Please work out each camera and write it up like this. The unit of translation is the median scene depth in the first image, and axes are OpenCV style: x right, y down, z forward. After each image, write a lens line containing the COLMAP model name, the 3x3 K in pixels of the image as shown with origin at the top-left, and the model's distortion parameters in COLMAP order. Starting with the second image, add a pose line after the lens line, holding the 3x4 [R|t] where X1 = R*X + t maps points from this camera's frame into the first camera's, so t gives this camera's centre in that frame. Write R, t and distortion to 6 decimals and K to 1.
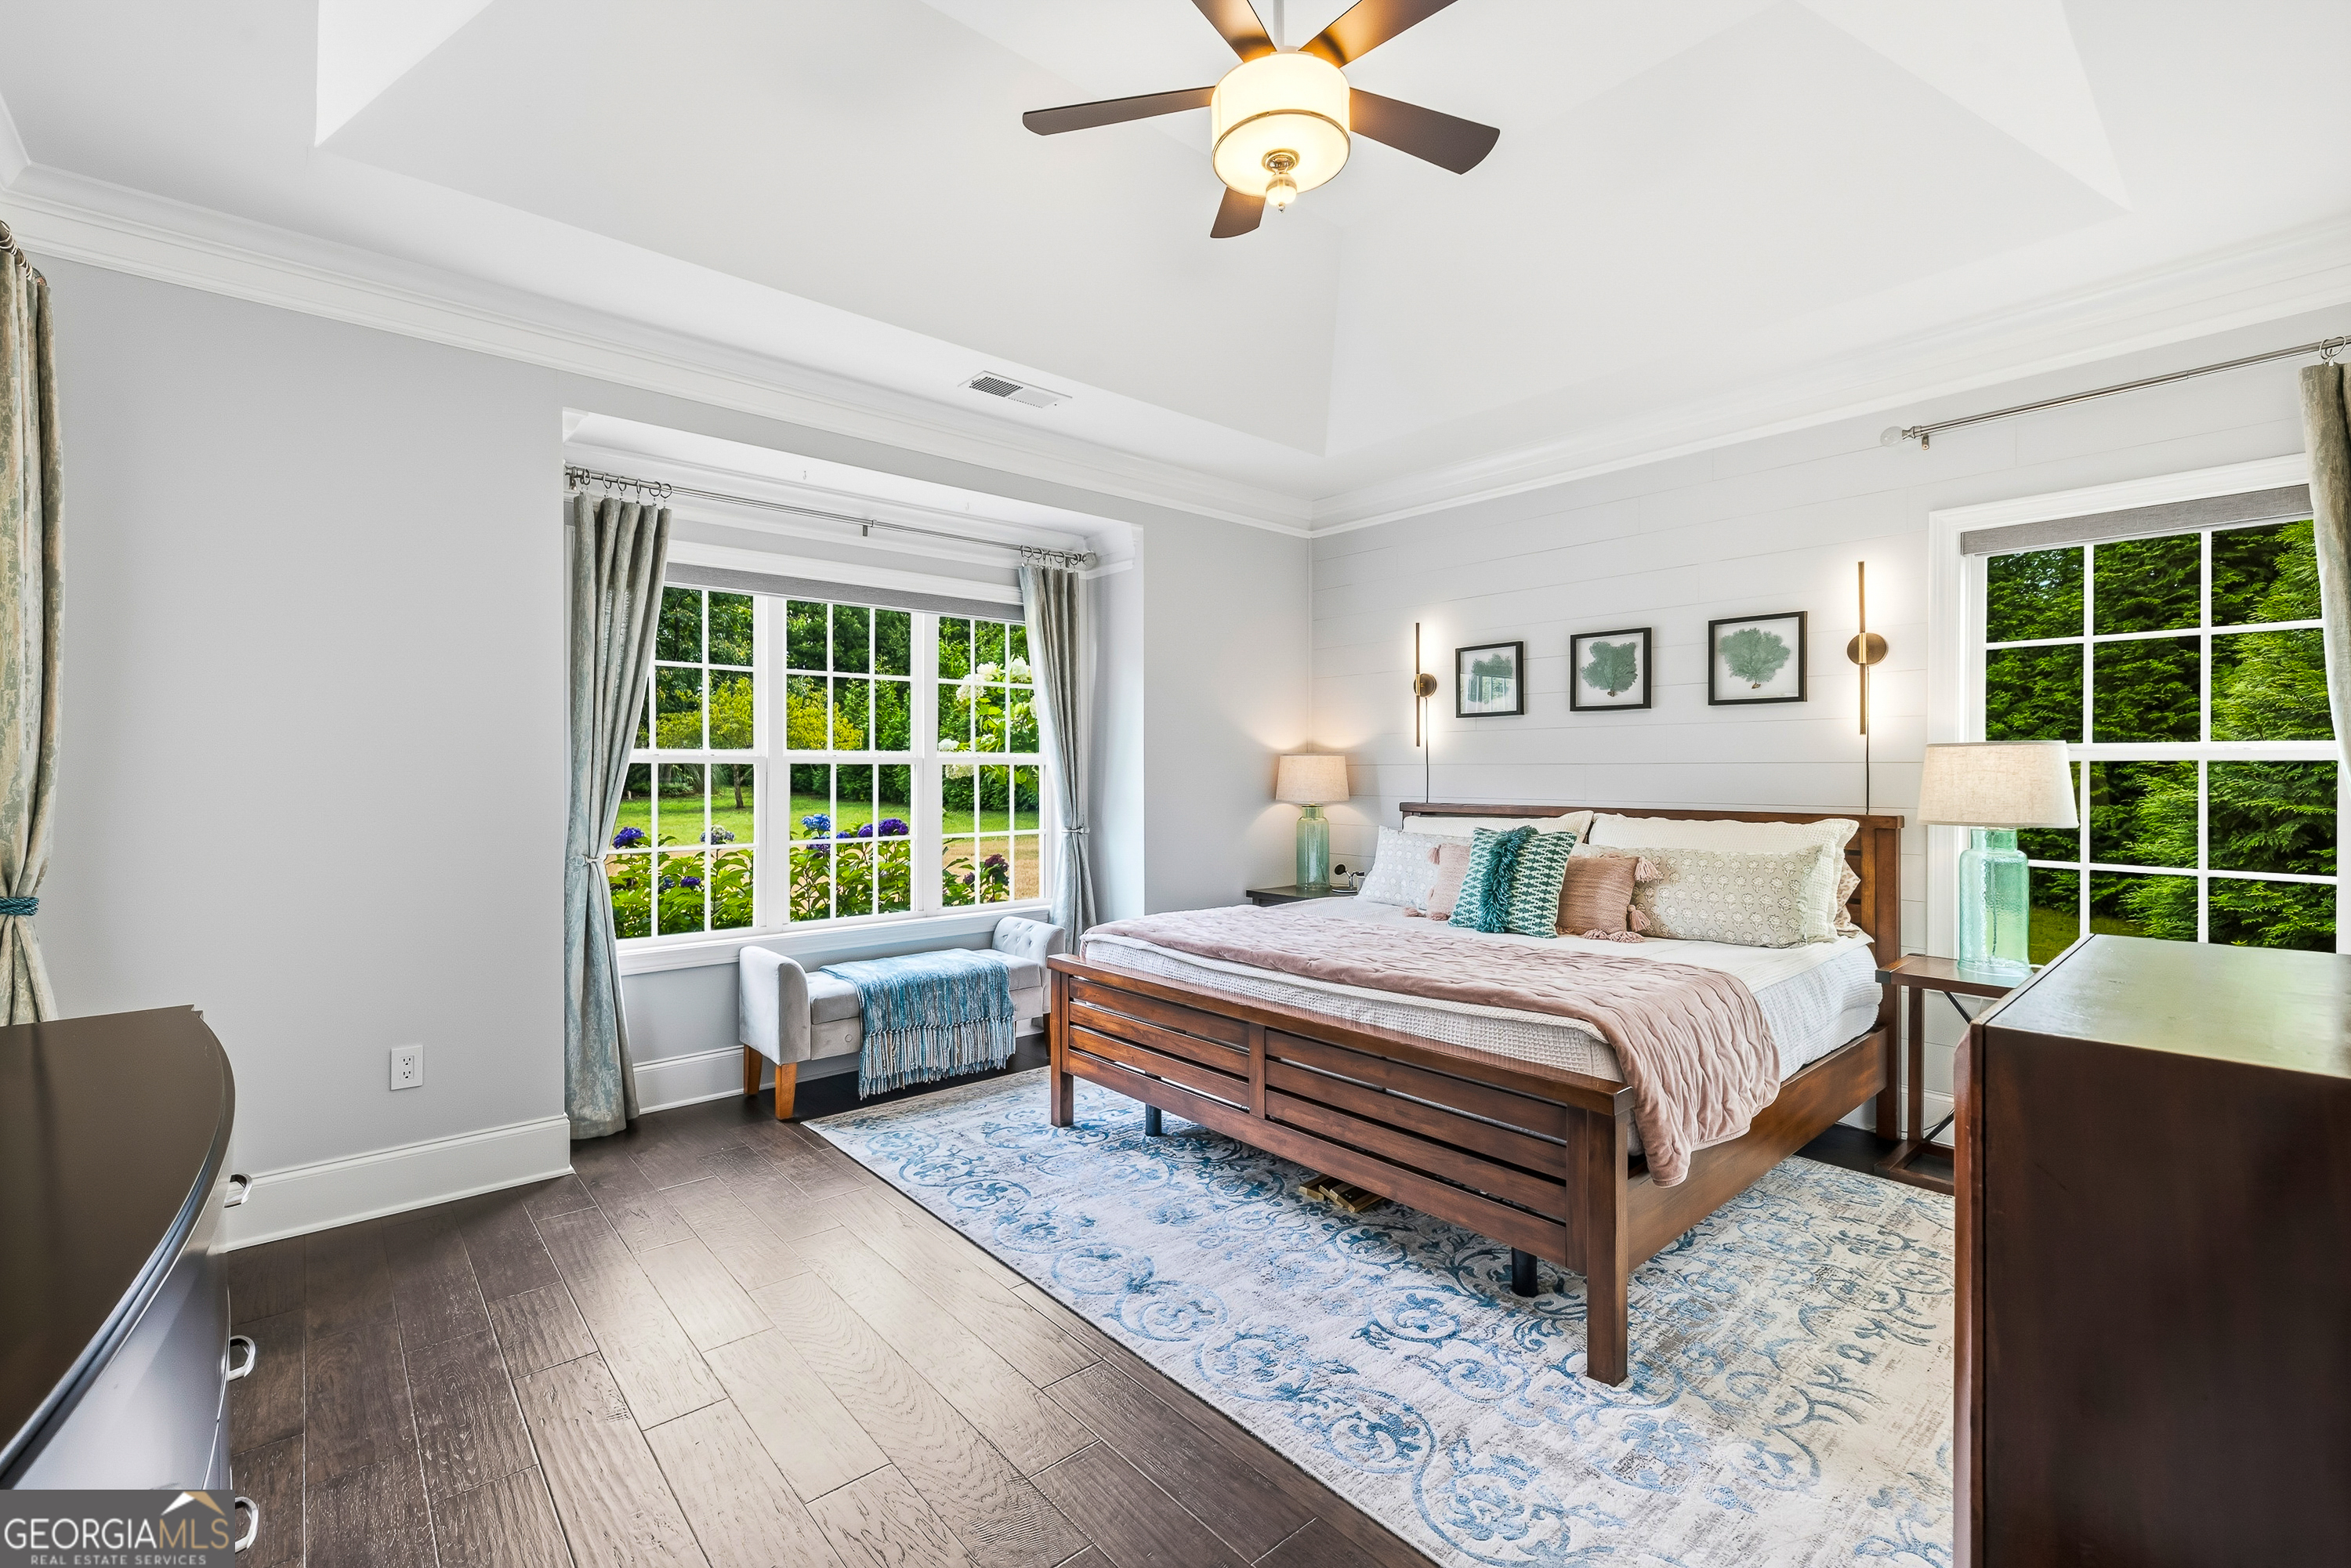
lens RADIAL K [[1006.9, 0, 1176.1], [0, 1006.9, 779.0], [0, 0, 1]] dist [0.000561, 0.000048]
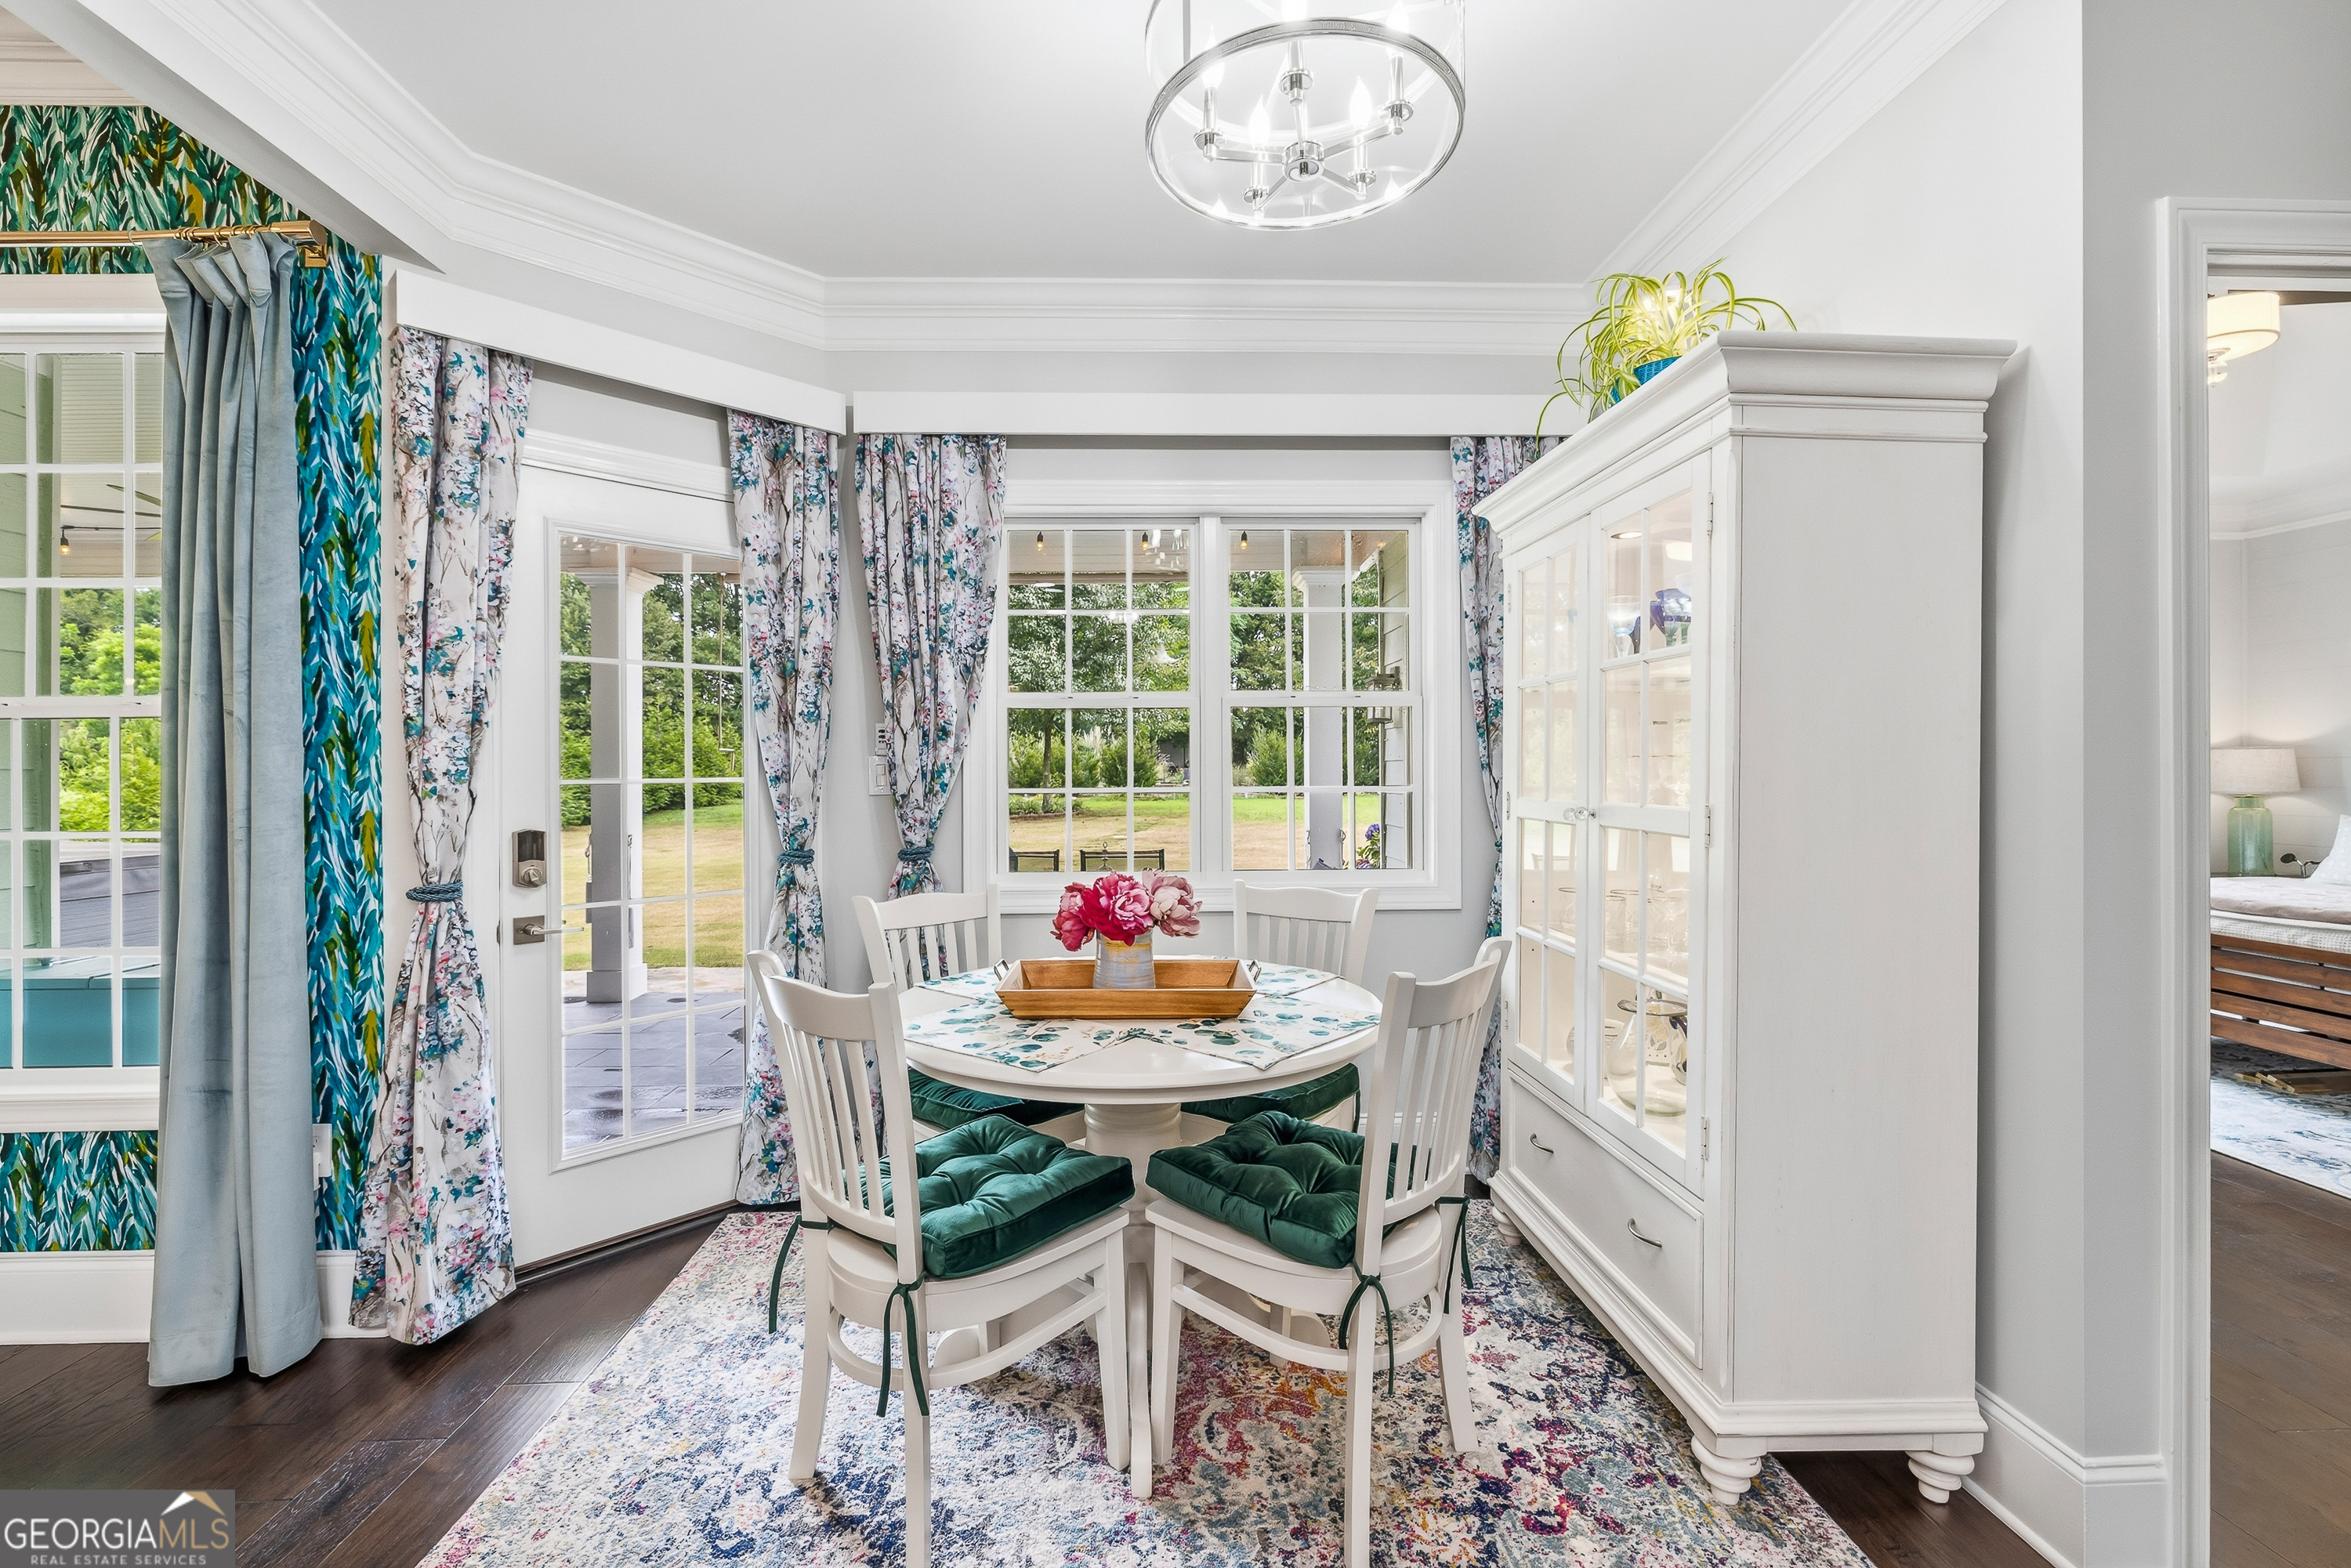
lens RADIAL K [[1006.9, 0, 1173.8], [0, 1006.9, 777.1], [0, 0, 1]] dist [0.000561, 0.000048]
pose [[0.775275, -0.005454, -0.631601, -0.072613], [0.008792, 0.999959, 0.002156, -0.005777], [0.631563, -0.007224, 0.775291, -0.543186]]
